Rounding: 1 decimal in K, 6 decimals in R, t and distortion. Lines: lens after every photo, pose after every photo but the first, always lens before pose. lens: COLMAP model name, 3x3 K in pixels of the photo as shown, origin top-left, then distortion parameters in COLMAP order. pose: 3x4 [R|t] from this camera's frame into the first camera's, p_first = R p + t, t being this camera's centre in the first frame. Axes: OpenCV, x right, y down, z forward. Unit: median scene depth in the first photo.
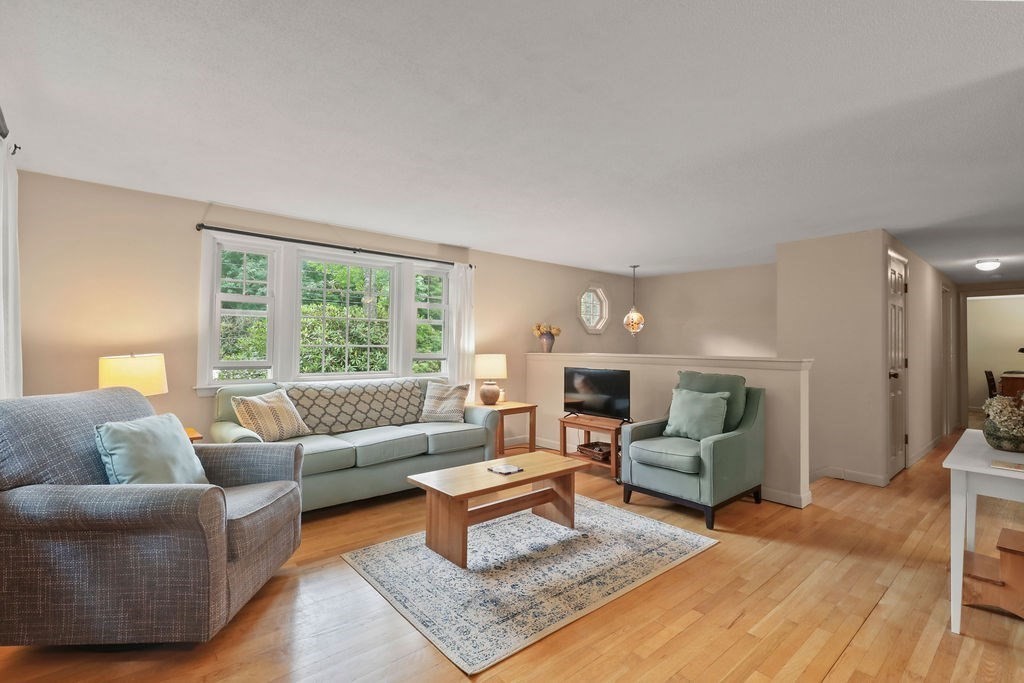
lens RADIAL K [[470.1, 0, 508.7], [0, 470.1, 335.0], [0, 0, 1]] dist [0.000664, -0.000075]
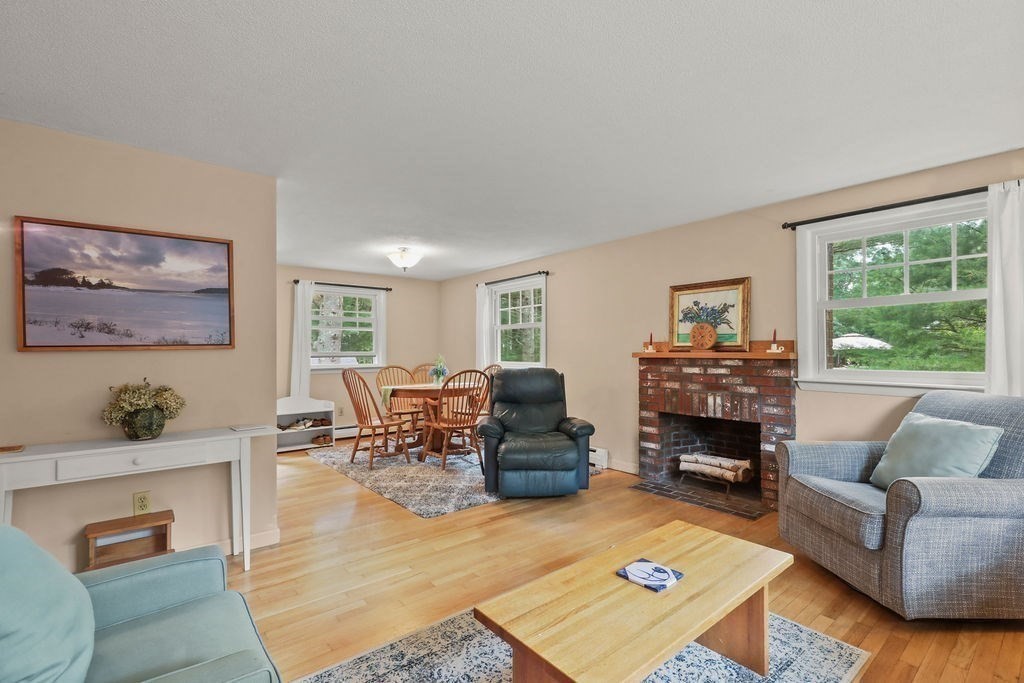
lens RADIAL K [[459.3, 0, 513.9], [0, 459.3, 351.7], [0, 0, 1]] dist [-0.000113, 0.000028]
pose [[-0.999254, -0.010850, 0.037062, 0.144971], [-0.011799, 0.999606, -0.025476, 0.047905], [-0.036771, -0.025894, -0.998988, 1.703513]]
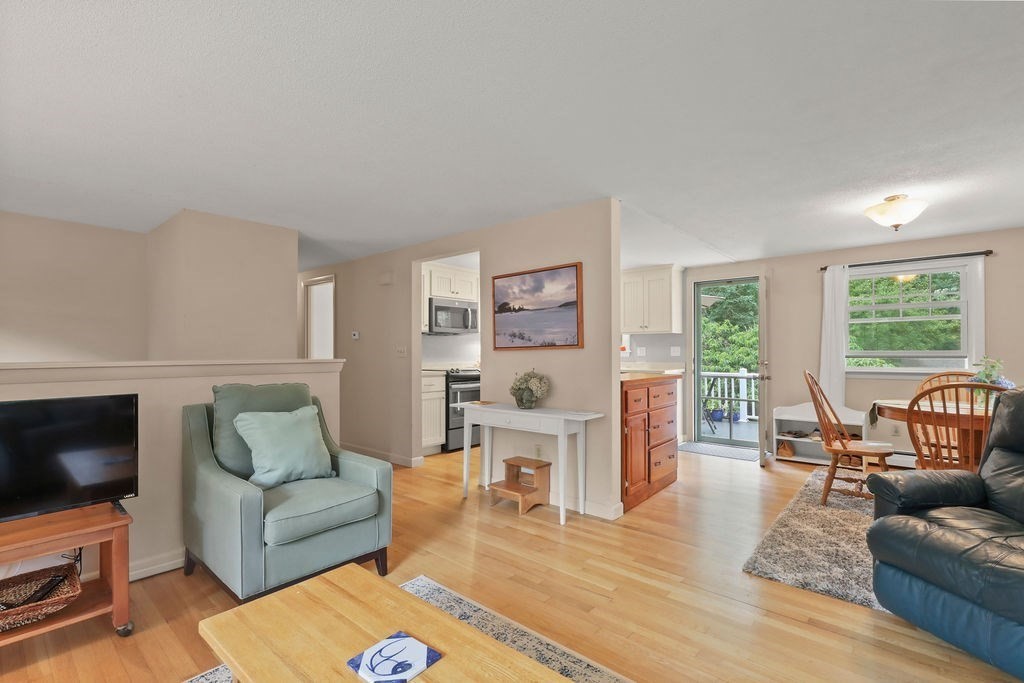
lens RADIAL K [[459.3, 0, 513.9], [0, 459.3, 351.7], [0, 0, 1]] dist [-0.000113, 0.000028]
pose [[-0.144298, -0.011757, 0.989464, -0.435395], [-0.026177, 0.999625, 0.008060, 0.026415], [-0.989188, -0.024739, -0.144552, 1.067943]]
